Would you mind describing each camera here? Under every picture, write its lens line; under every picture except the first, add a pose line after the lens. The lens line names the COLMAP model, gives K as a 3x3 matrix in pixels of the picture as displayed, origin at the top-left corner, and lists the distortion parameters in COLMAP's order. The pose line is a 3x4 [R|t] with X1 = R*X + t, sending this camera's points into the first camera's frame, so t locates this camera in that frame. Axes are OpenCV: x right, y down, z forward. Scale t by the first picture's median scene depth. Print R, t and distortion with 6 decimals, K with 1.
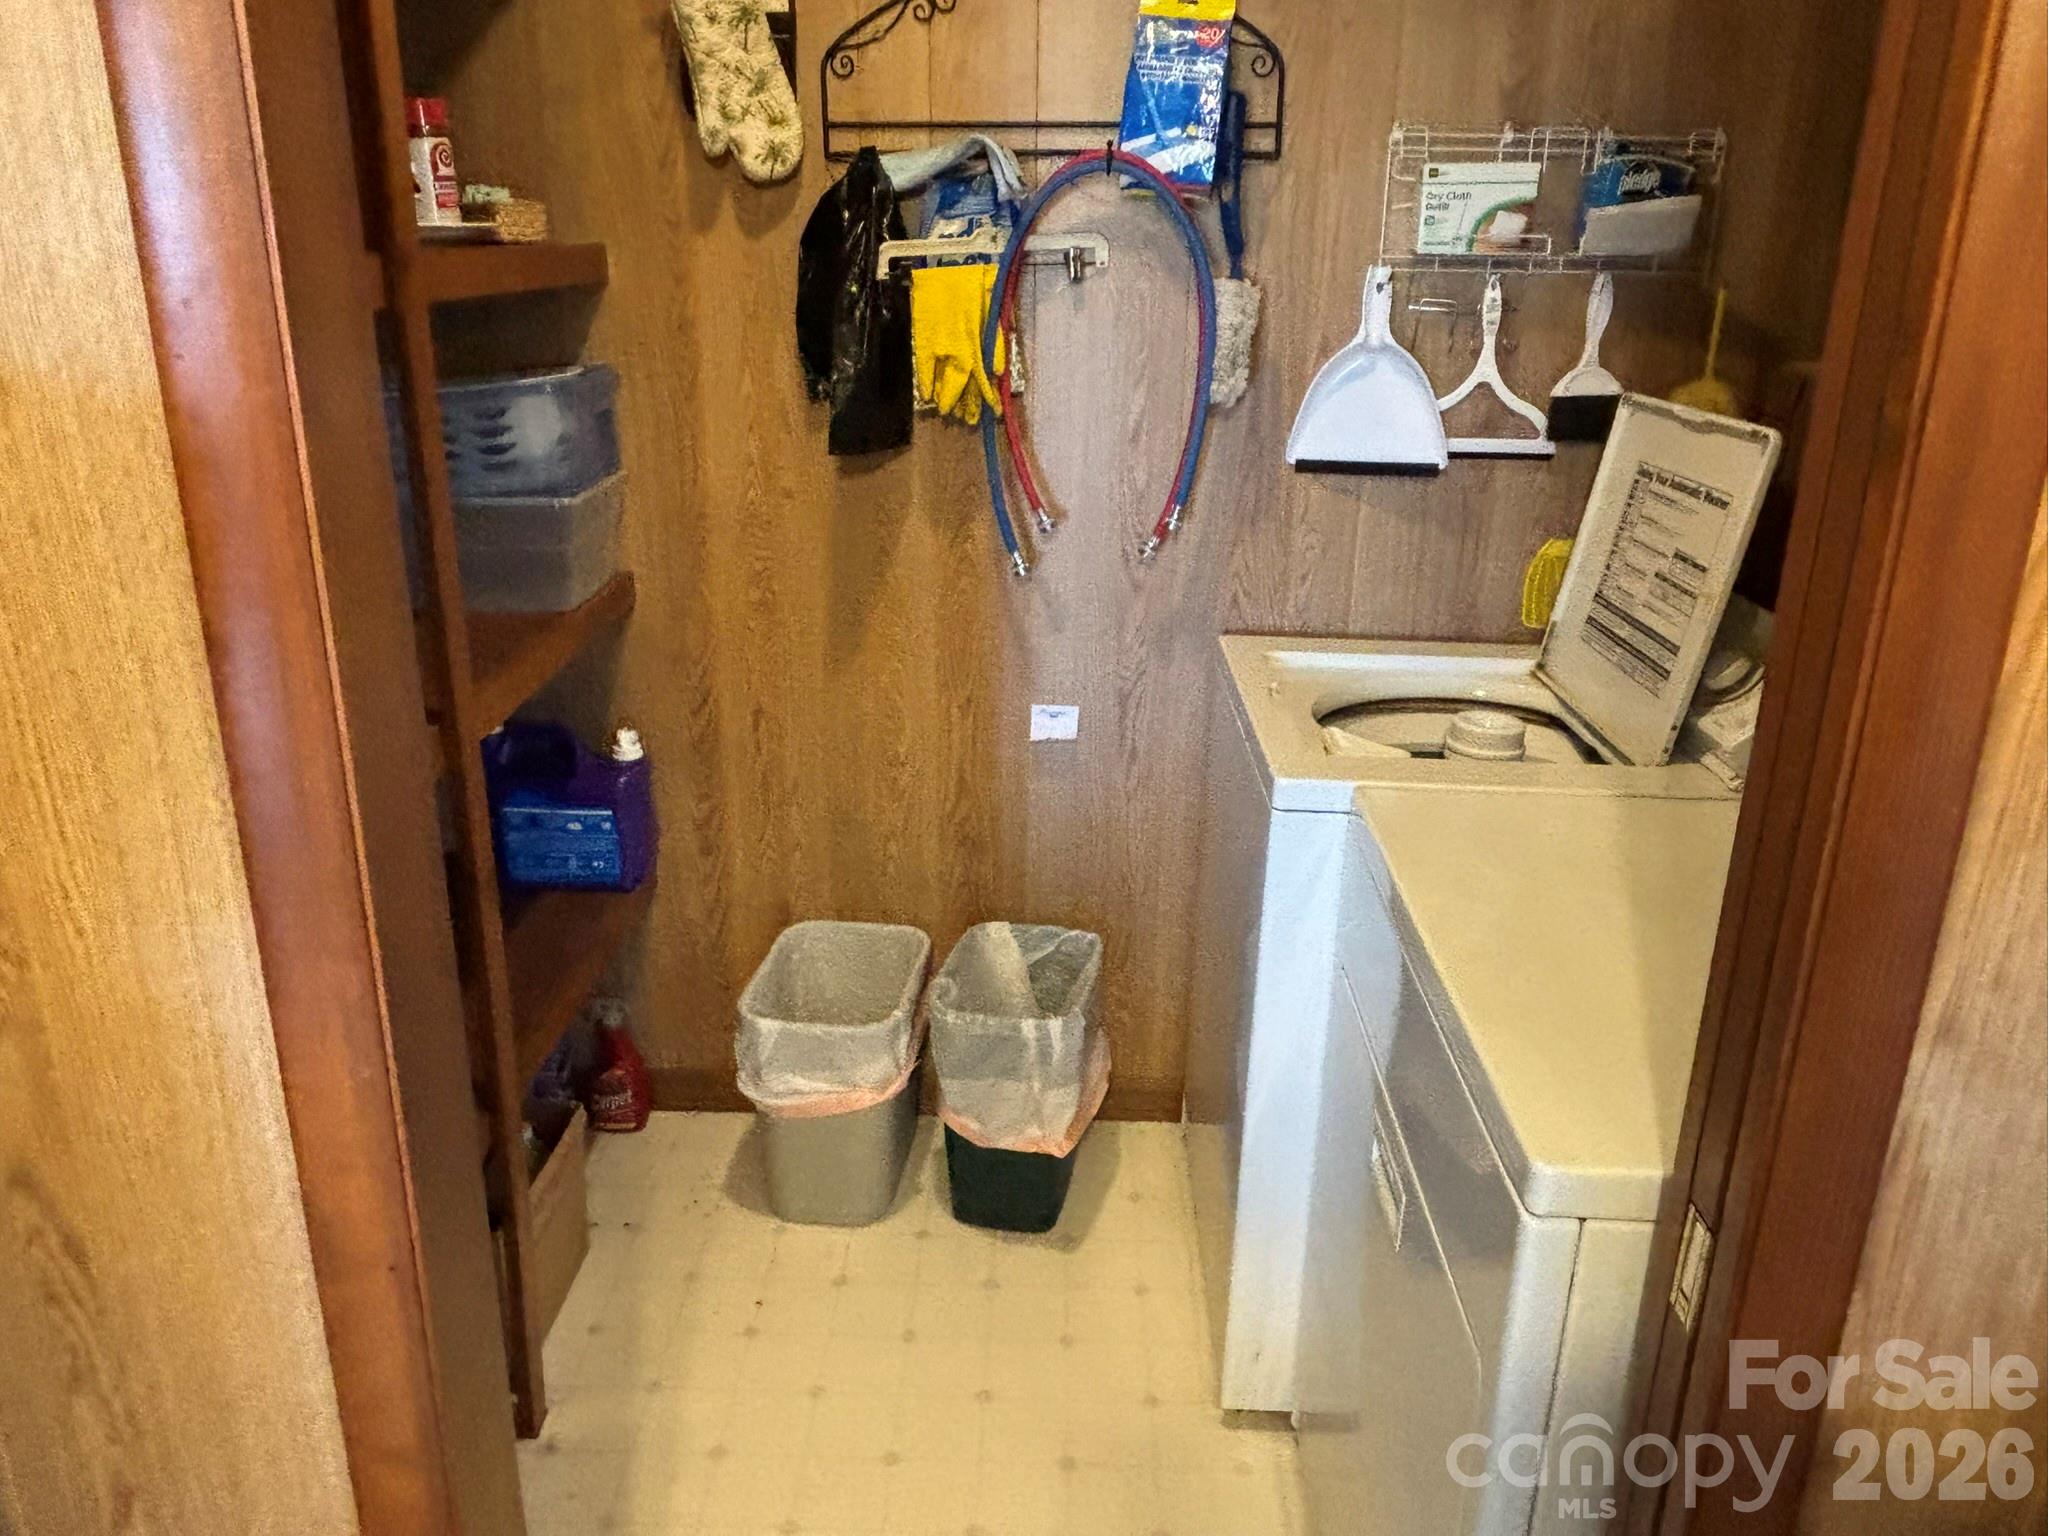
lens RADIAL K [[1488.1, 0, 1024.7], [0, 1488.1, 756.7], [0, 0, 1]] dist [0.049351, -0.077972]
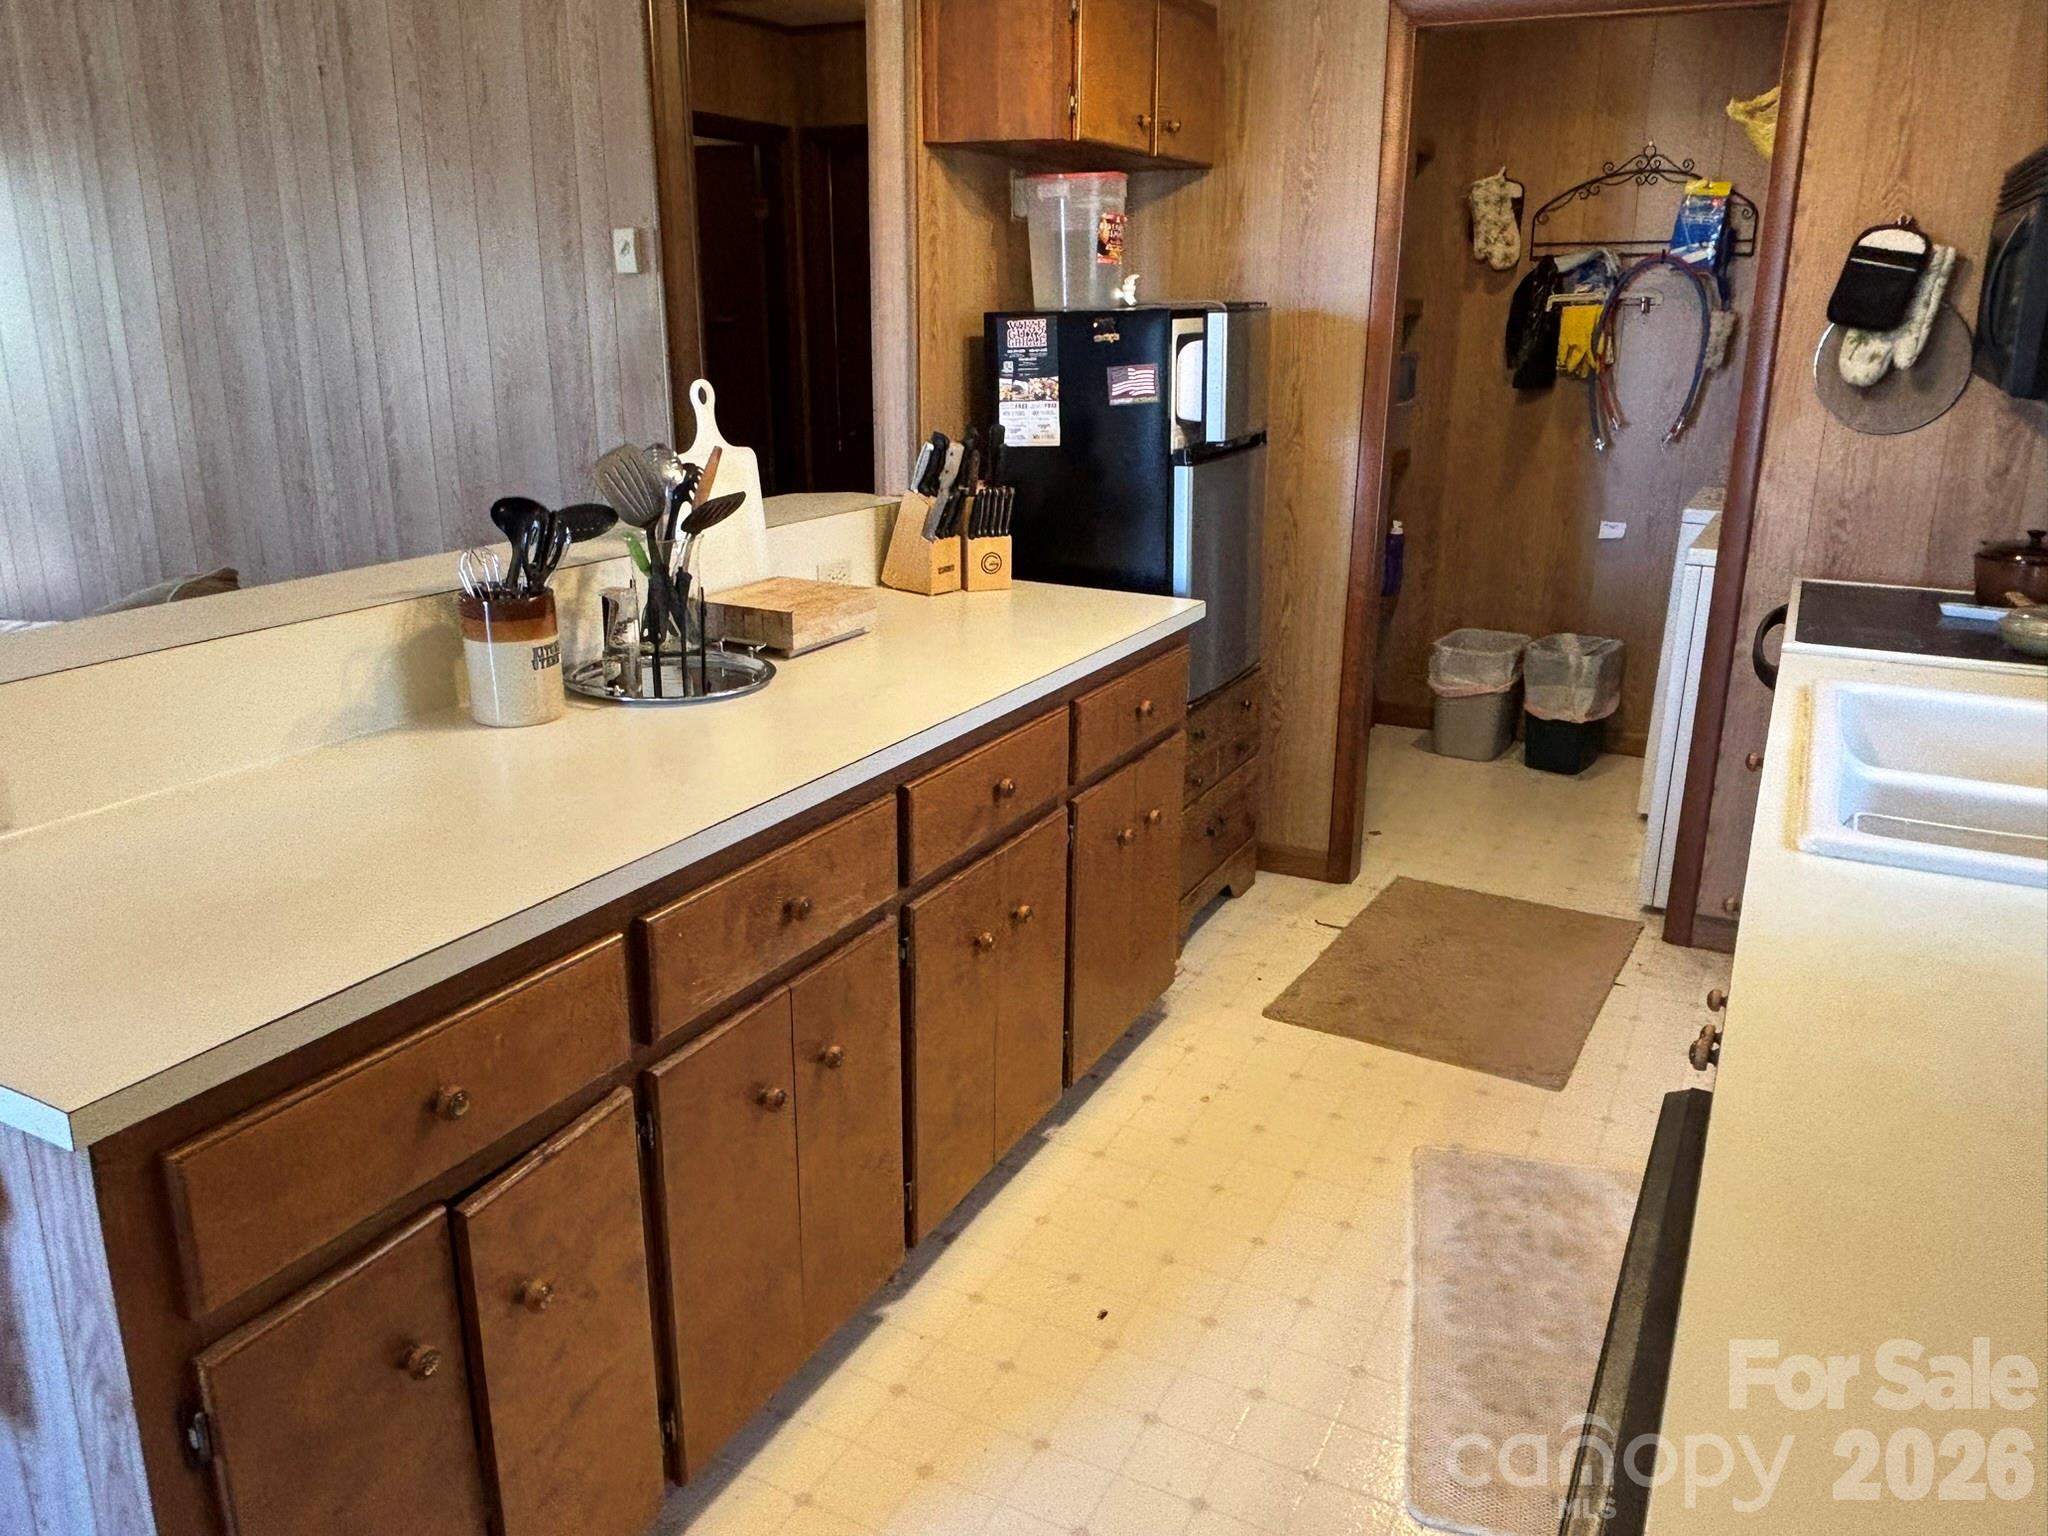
lens RADIAL K [[1488.1, 0, 1019.5], [0, 1488.1, 756.2], [0, 0, 1]] dist [0.049351, -0.077972]
pose [[0.896808, 0.123184, -0.424926, 0.225453], [-0.142930, 0.989623, -0.014769, 0.476451], [0.418697, 0.073980, 0.905108, -1.287725]]
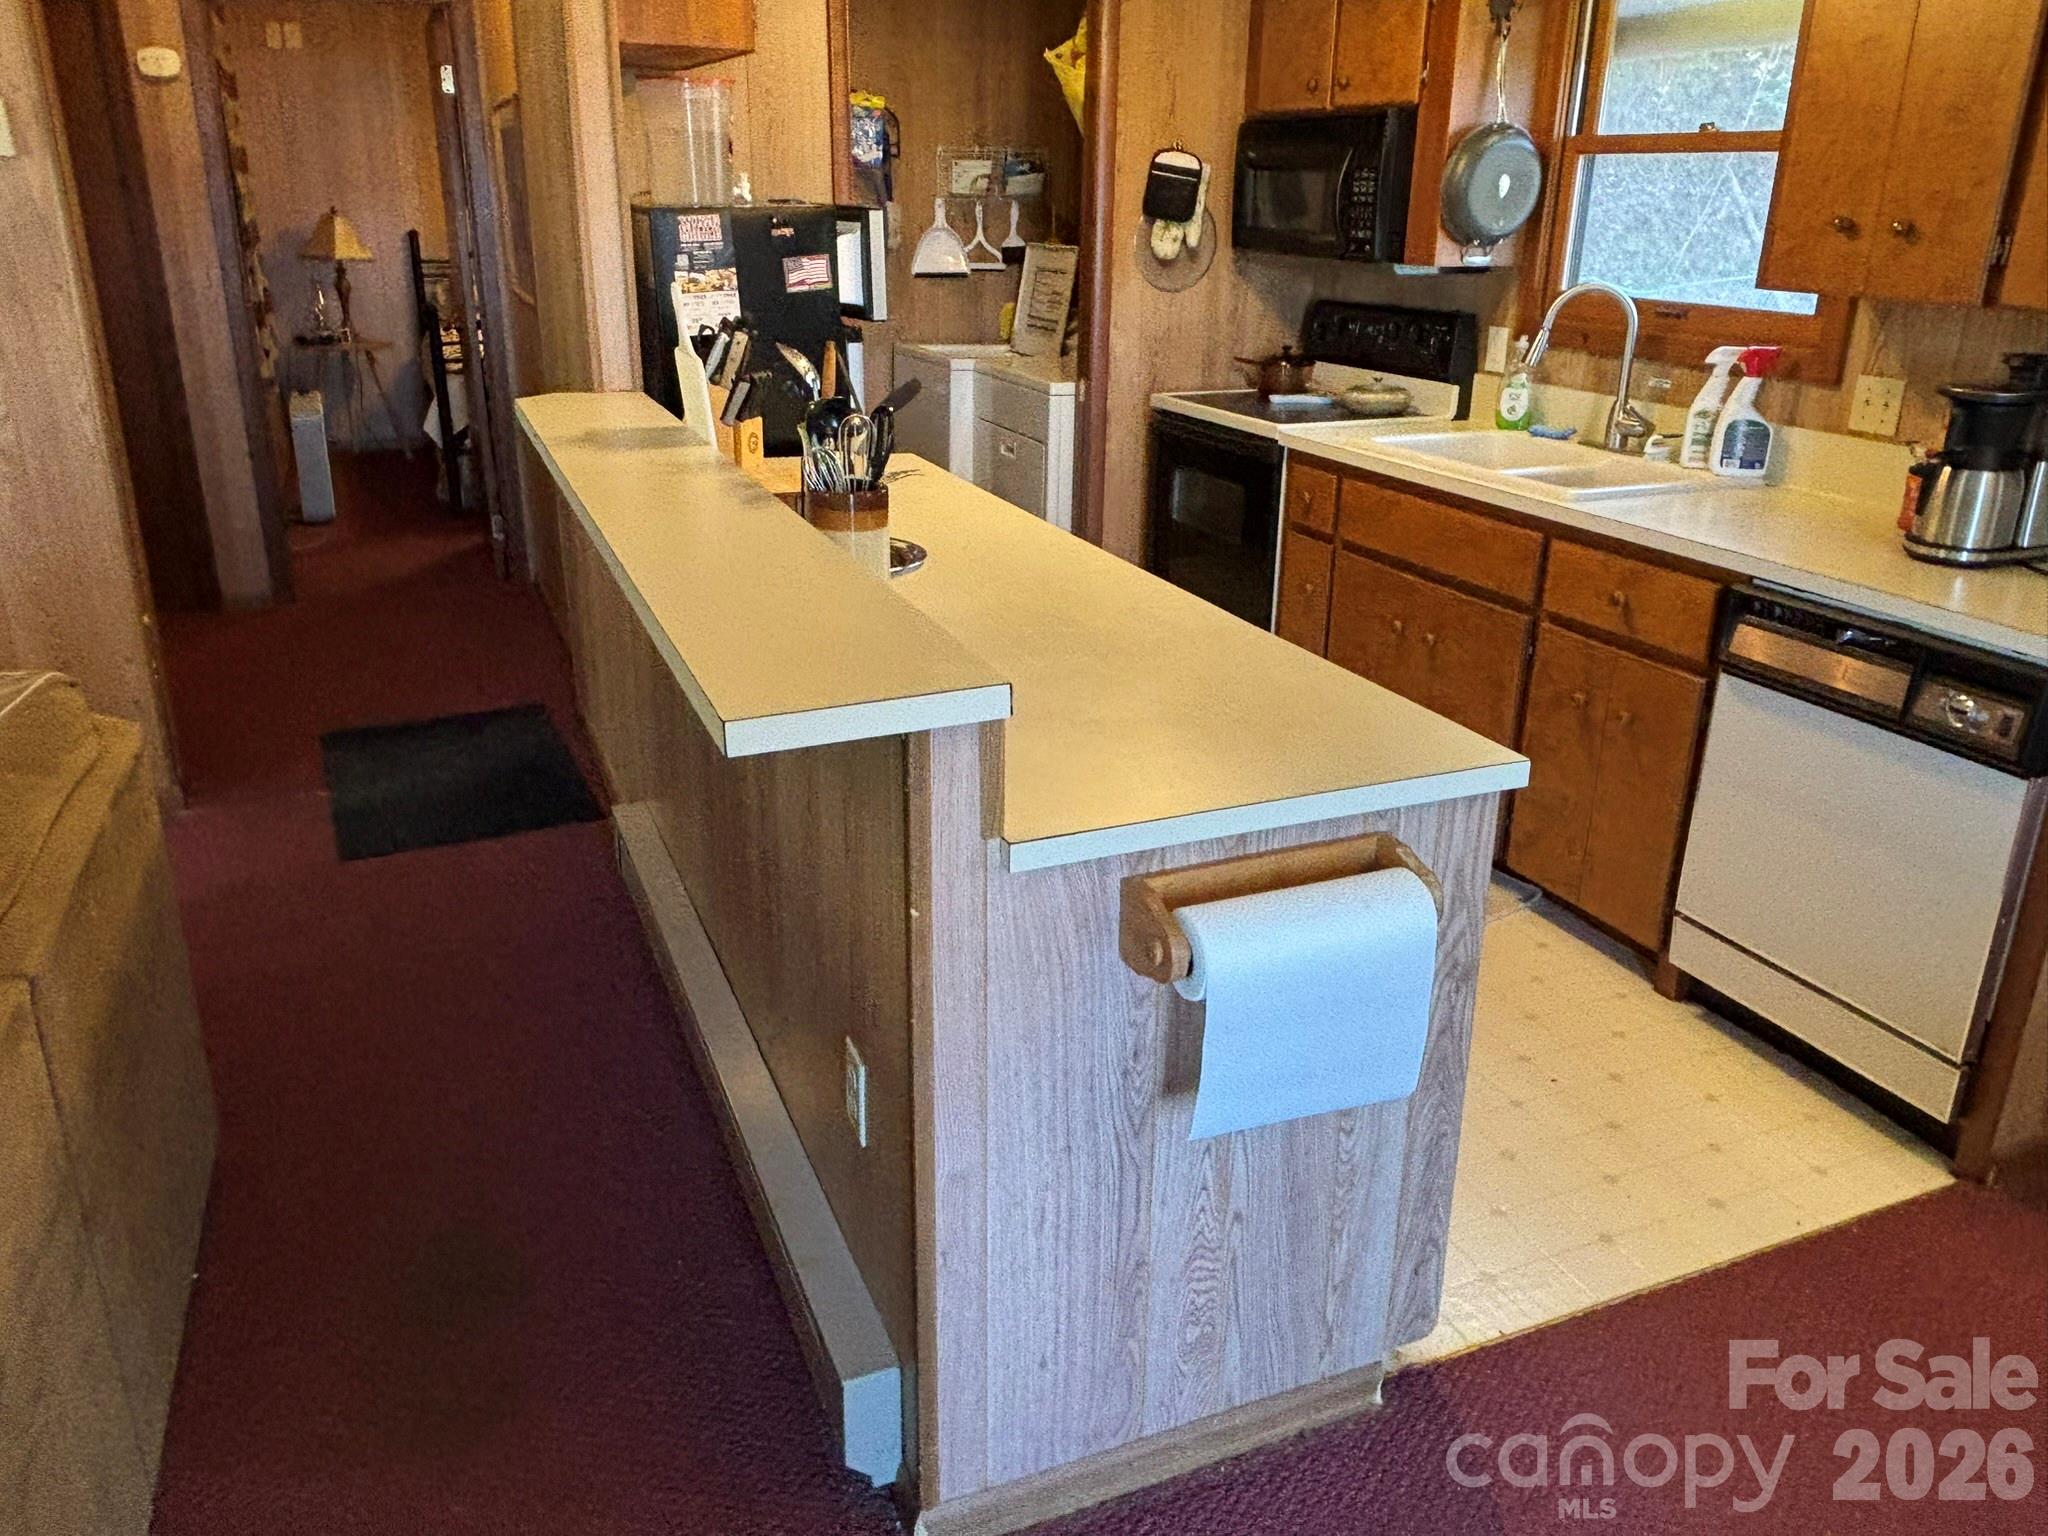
lens RADIAL K [[1488.1, 0, 1036.4], [0, 1488.1, 758.0], [0, 0, 1]] dist [0.049351, -0.077972]
pose [[0.911021, -0.141291, 0.387399, -0.802526], [0.129537, 0.989967, 0.056434, 0.552948], [-0.391486, -0.001230, 0.920183, -1.580139]]
